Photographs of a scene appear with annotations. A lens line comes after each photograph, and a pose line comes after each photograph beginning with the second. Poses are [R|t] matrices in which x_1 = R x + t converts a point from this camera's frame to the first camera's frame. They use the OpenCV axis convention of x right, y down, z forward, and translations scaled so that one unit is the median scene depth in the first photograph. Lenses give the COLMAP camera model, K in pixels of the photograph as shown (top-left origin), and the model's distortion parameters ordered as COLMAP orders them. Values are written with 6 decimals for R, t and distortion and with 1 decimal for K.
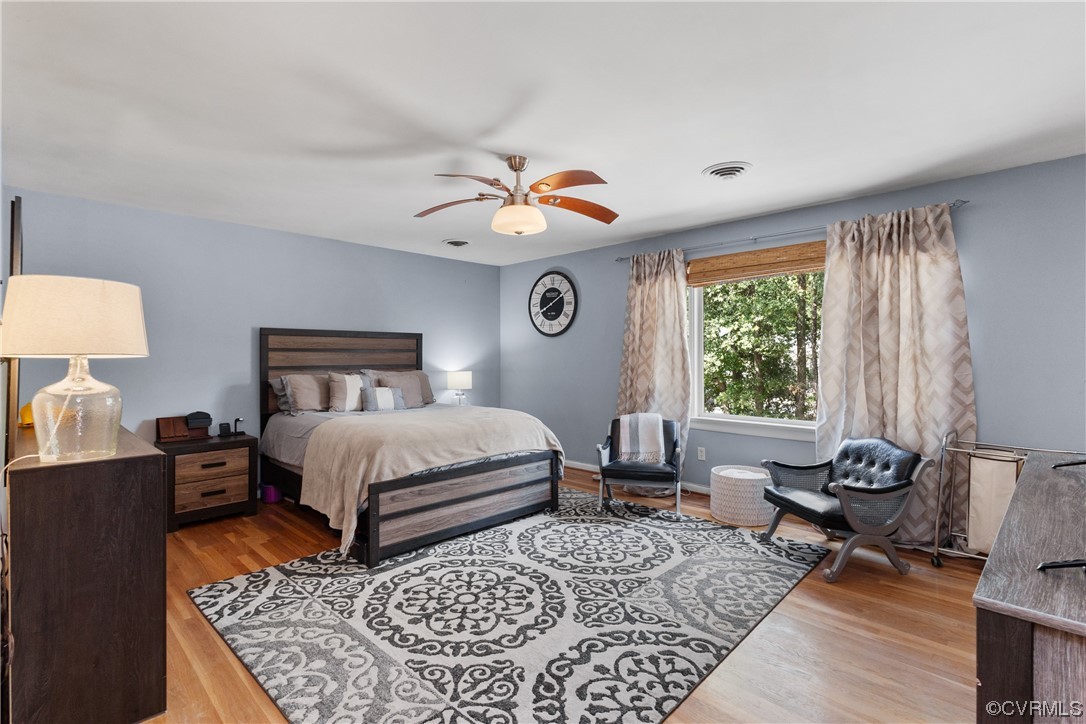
lens RADIAL K [[504.4, 0, 542.0], [0, 504.4, 360.1], [0, 0, 1]] dist [0.010885, -0.000886]
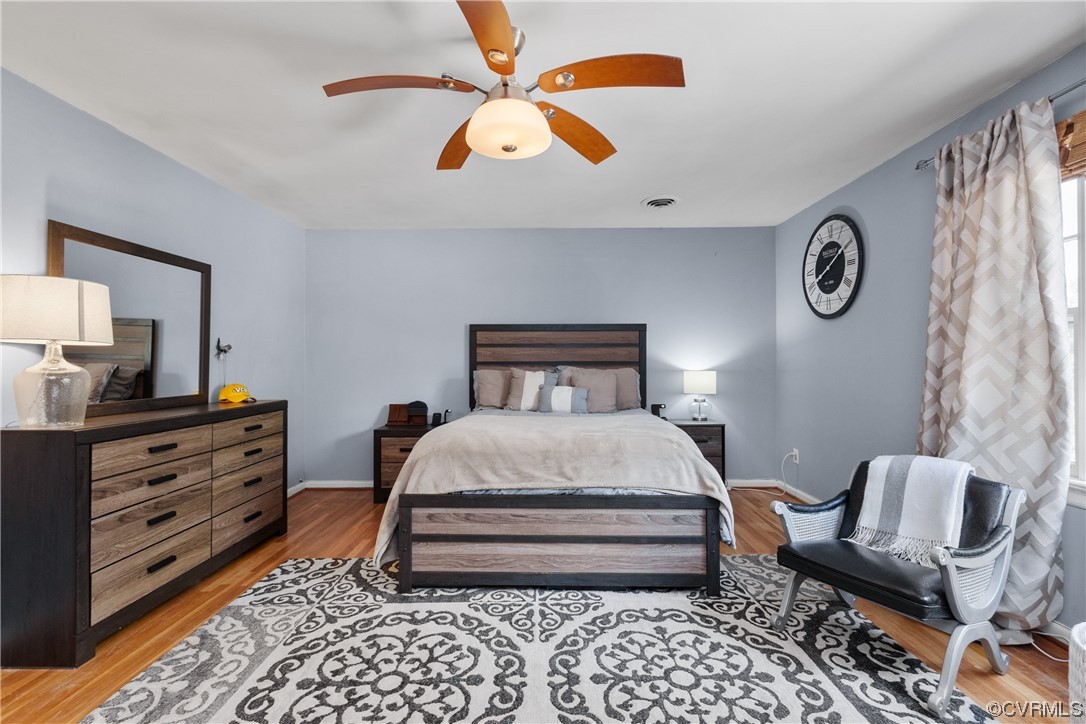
lens RADIAL K [[504.4, 0, 544.7], [0, 504.4, 361.3], [0, 0, 1]] dist [0.010885, -0.000886]
pose [[0.698809, 0.000872, -0.715308, 0.355899], [-0.004112, 0.999988, -0.002798, 0.017156], [0.715296, 0.004897, 0.698804, 0.462122]]
